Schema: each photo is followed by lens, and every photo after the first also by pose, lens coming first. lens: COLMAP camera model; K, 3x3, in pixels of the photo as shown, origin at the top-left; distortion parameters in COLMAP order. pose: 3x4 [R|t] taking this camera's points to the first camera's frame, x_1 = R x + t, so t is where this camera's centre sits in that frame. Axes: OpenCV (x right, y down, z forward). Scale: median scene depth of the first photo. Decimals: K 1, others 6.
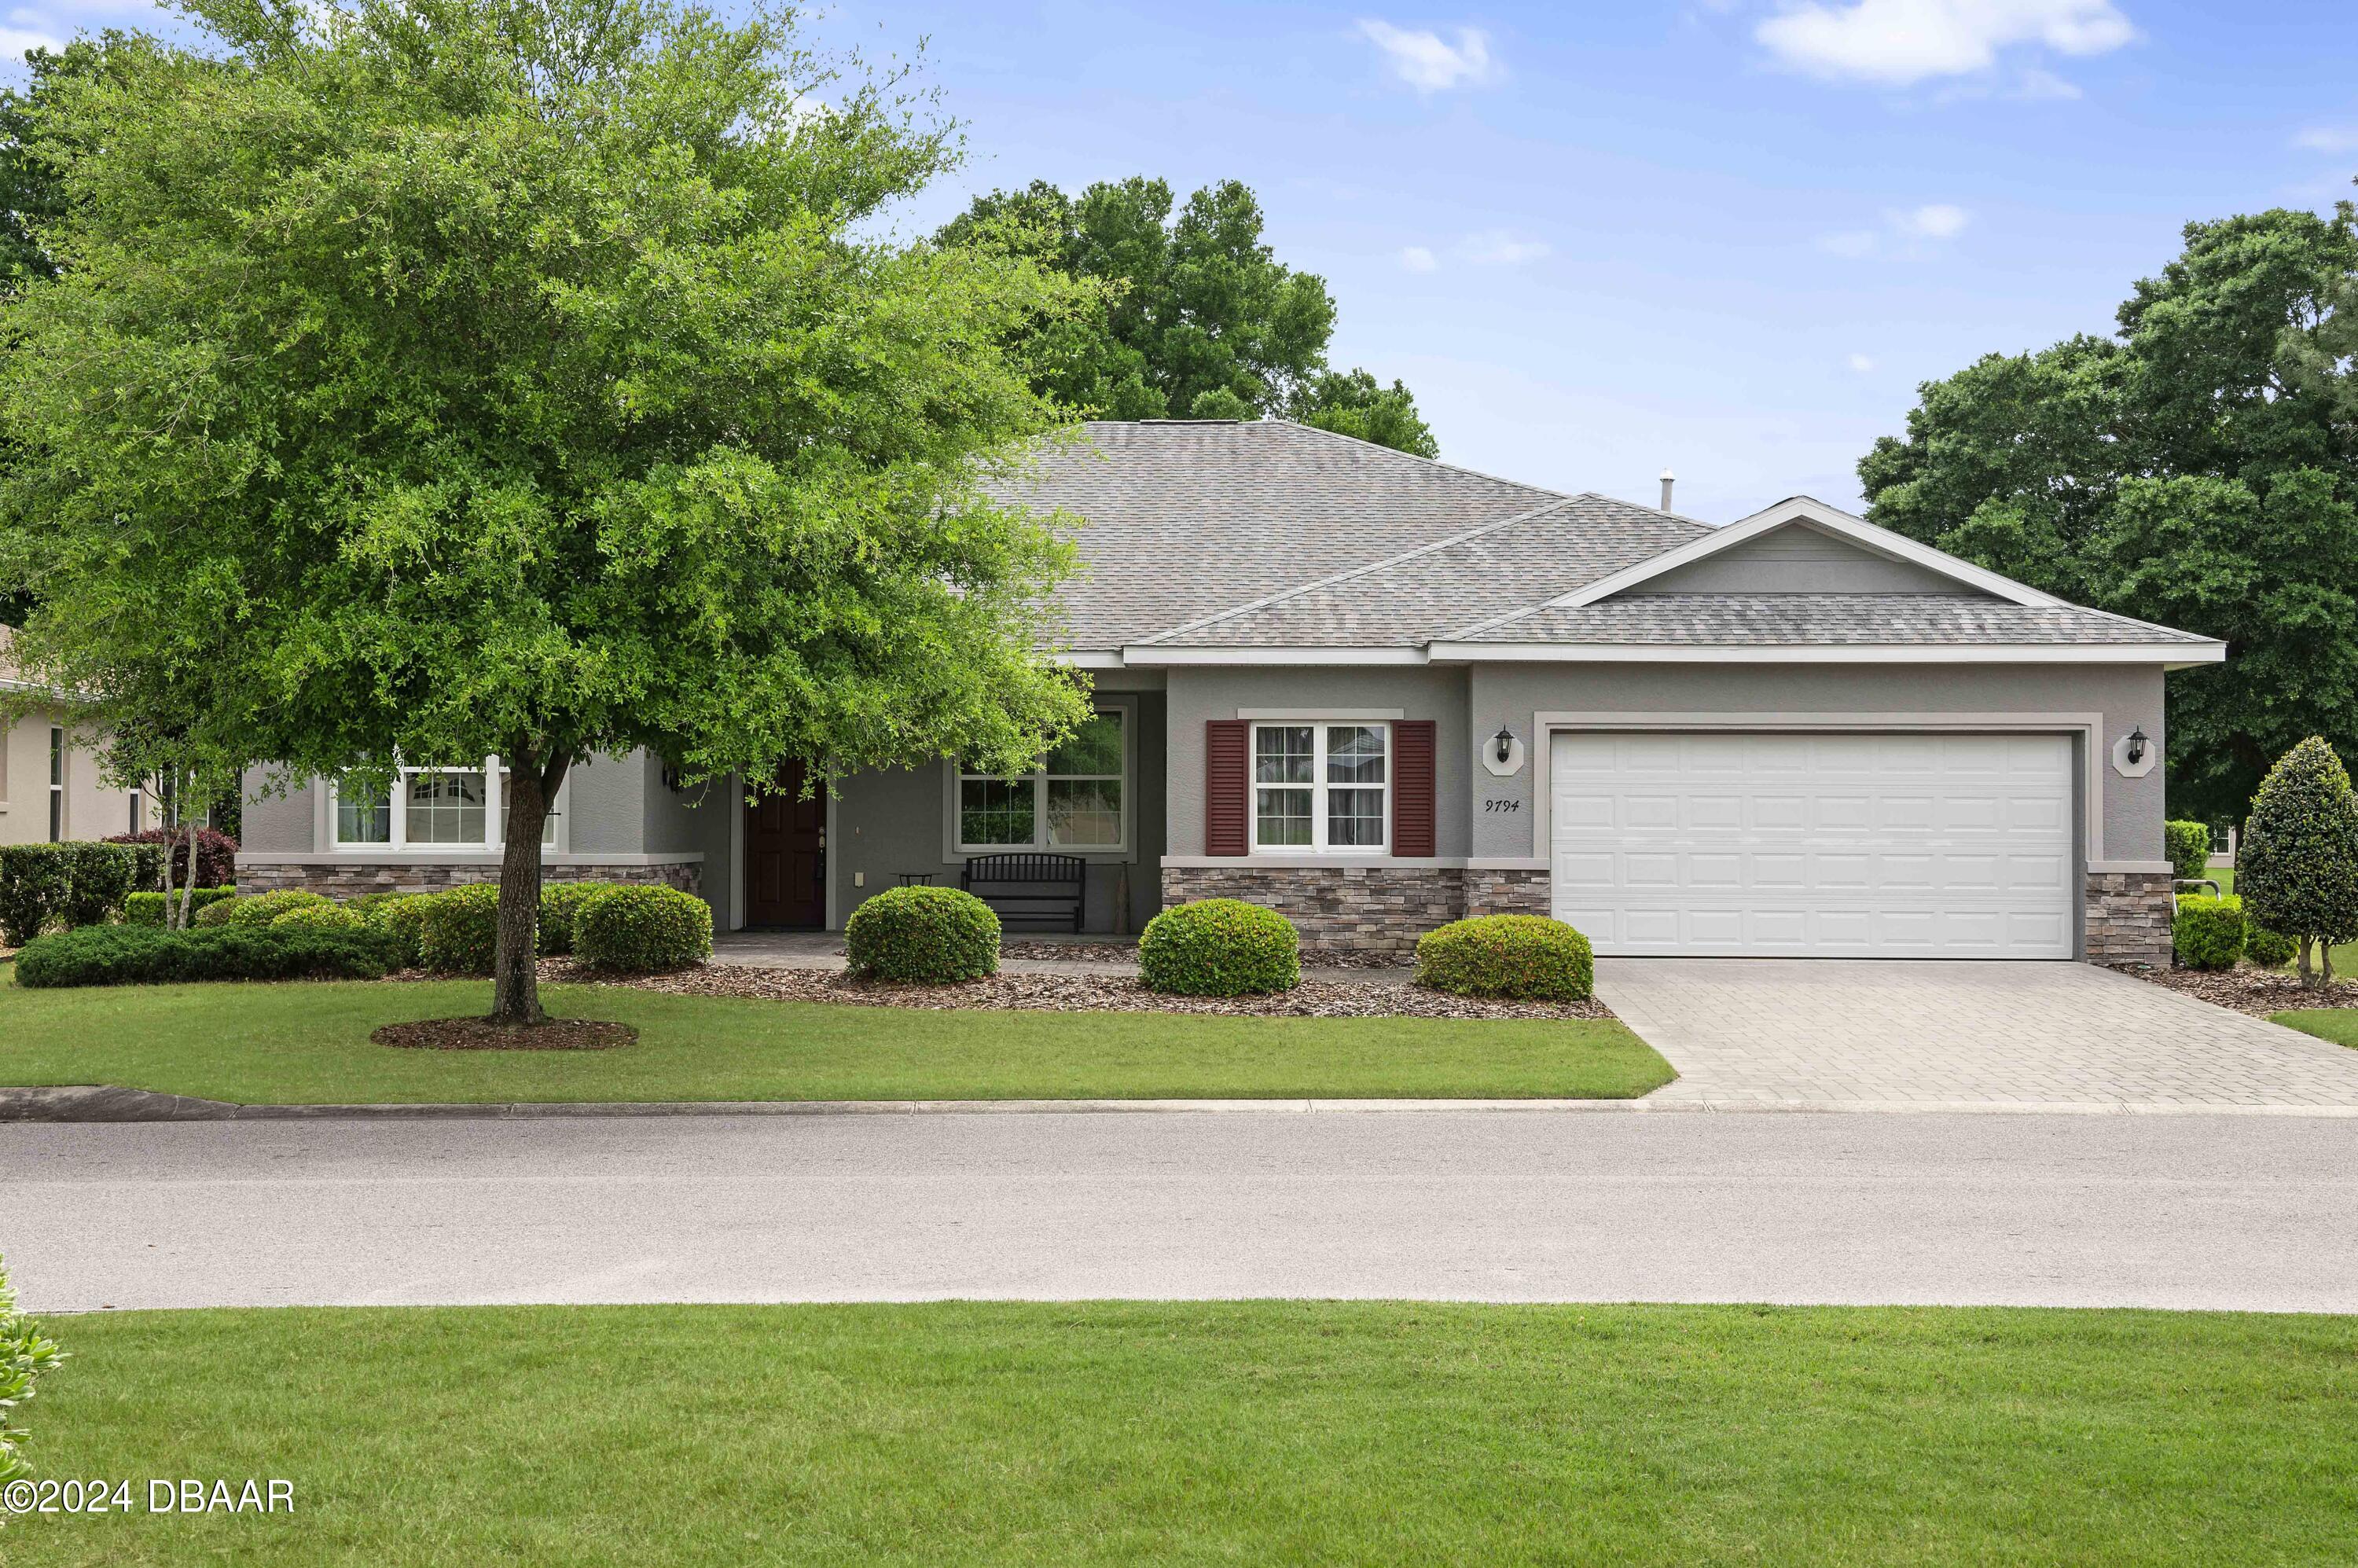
lens RADIAL K [[1937.2, 0, 1133.3], [0, 1937.2, 777.0], [0, 0, 1]] dist [0.005571, 0.202303]
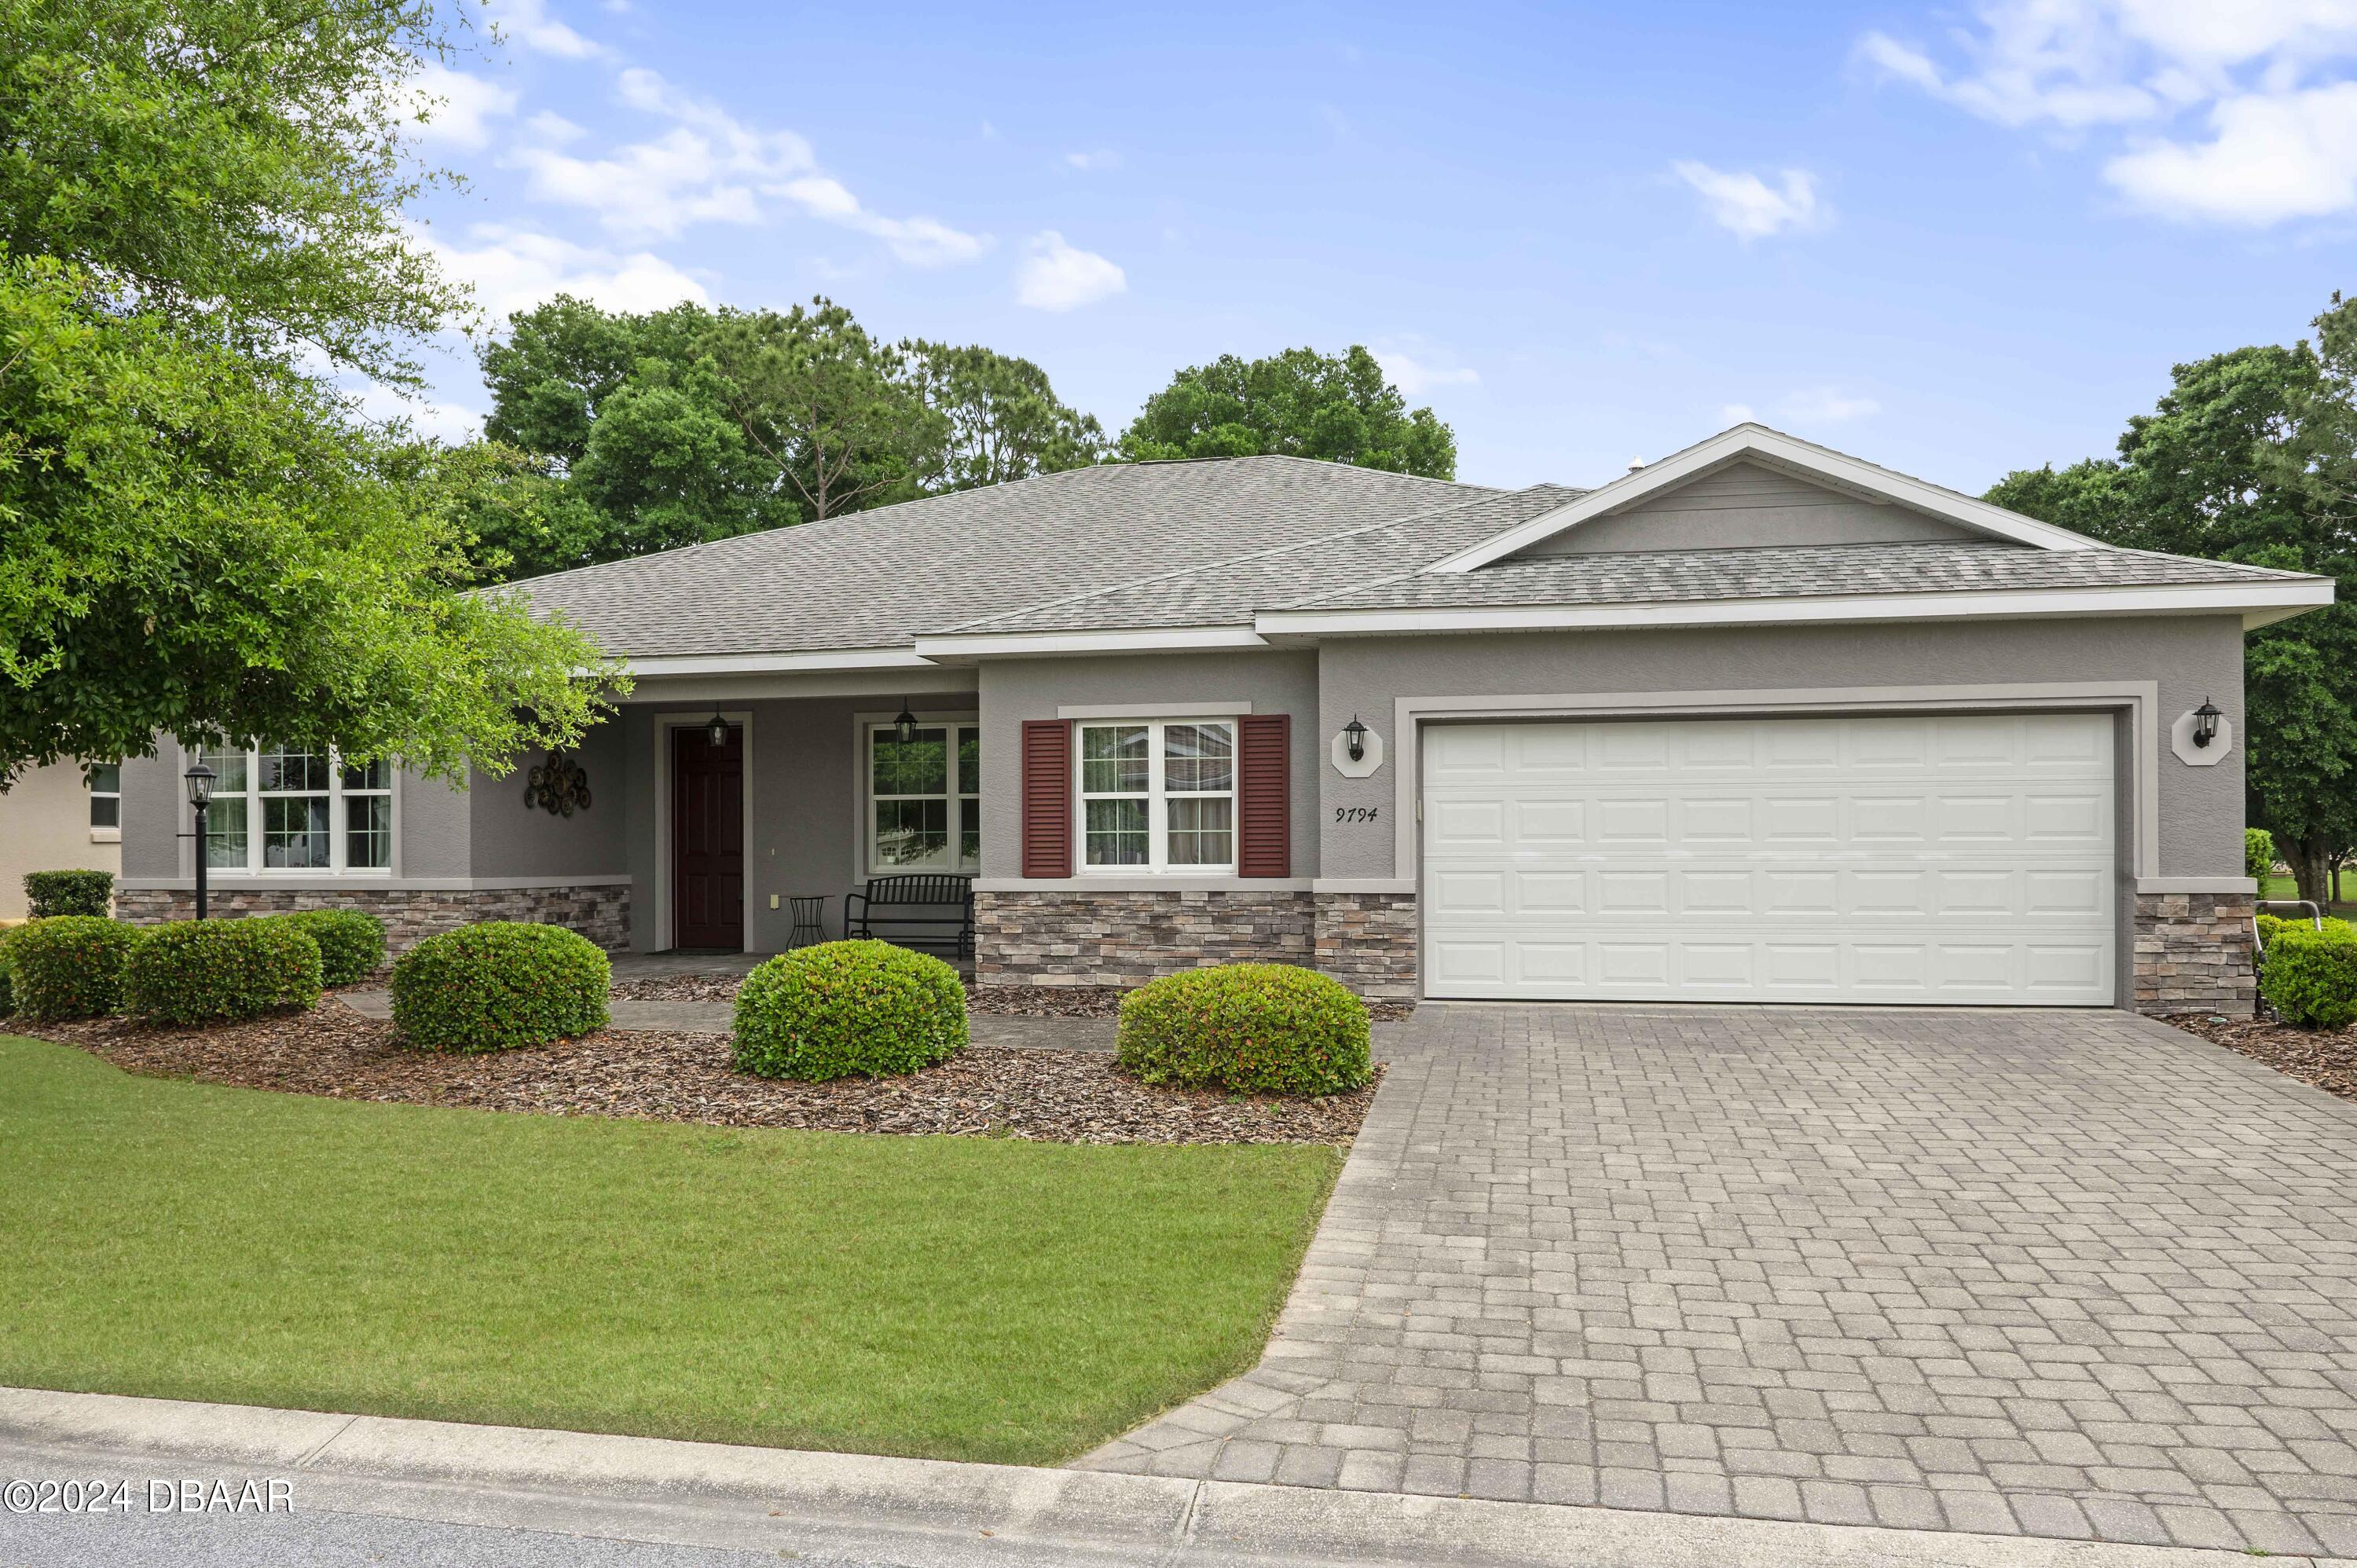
lens RADIAL K [[1315.3, 0, 1176.9], [0, 1315.3, 828.4], [0, 0, 1]] dist [0.001052, -0.000739]
pose [[0.987282, -0.010891, -0.158605, 0.197861], [0.012230, 0.999897, 0.007469, 0.015194], [0.158507, -0.009314, 0.987314, 0.432541]]
